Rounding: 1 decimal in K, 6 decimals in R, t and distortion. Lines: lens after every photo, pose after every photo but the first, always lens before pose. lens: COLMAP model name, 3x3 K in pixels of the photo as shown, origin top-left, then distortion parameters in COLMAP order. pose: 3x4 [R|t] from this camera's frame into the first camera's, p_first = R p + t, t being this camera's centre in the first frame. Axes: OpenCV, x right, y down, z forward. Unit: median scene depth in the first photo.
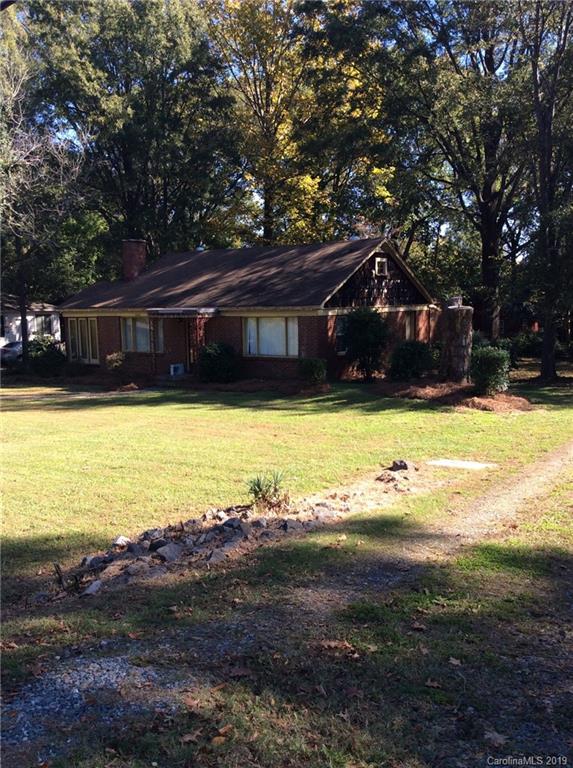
lens RADIAL K [[708.2, 0, 282.5], [0, 708.2, 380.3], [0, 0, 1]] dist [0.083041, -0.200601]
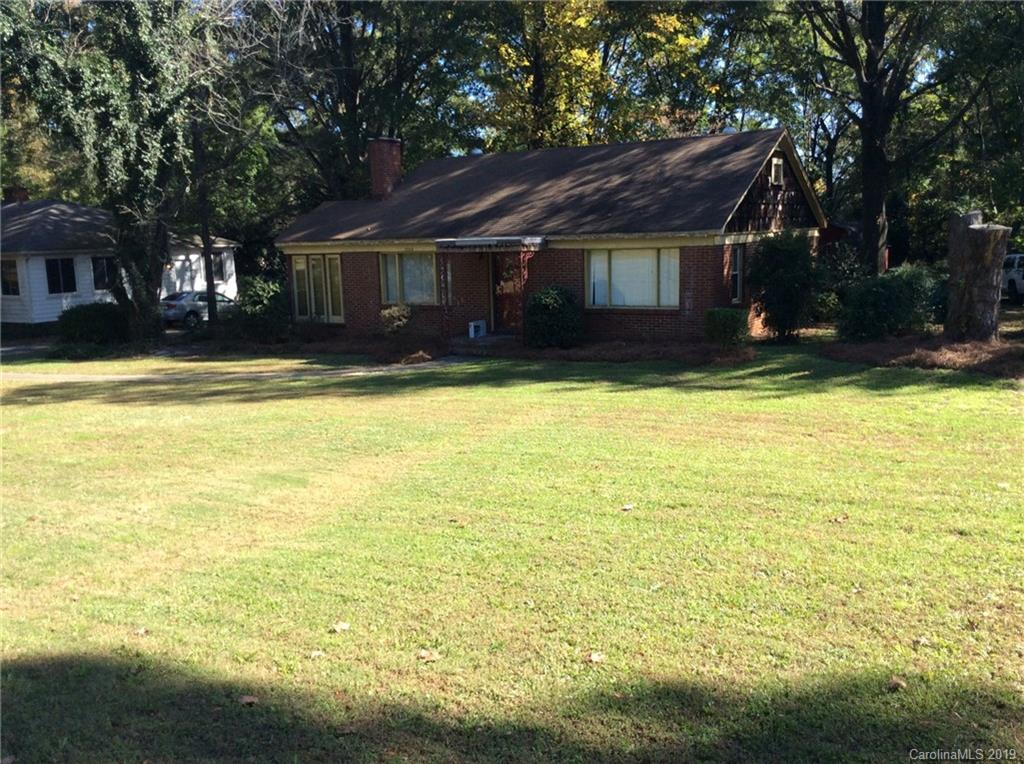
lens RADIAL K [[944.2, 0, 520.6], [0, 944.2, 384.9], [0, 0, 1]] dist [0.083041, -0.200601]
pose [[0.998501, -0.021689, 0.050245, -0.160698], [0.019203, 0.998592, 0.049458, -0.006344], [-0.051247, -0.048419, 0.997512, 0.100350]]
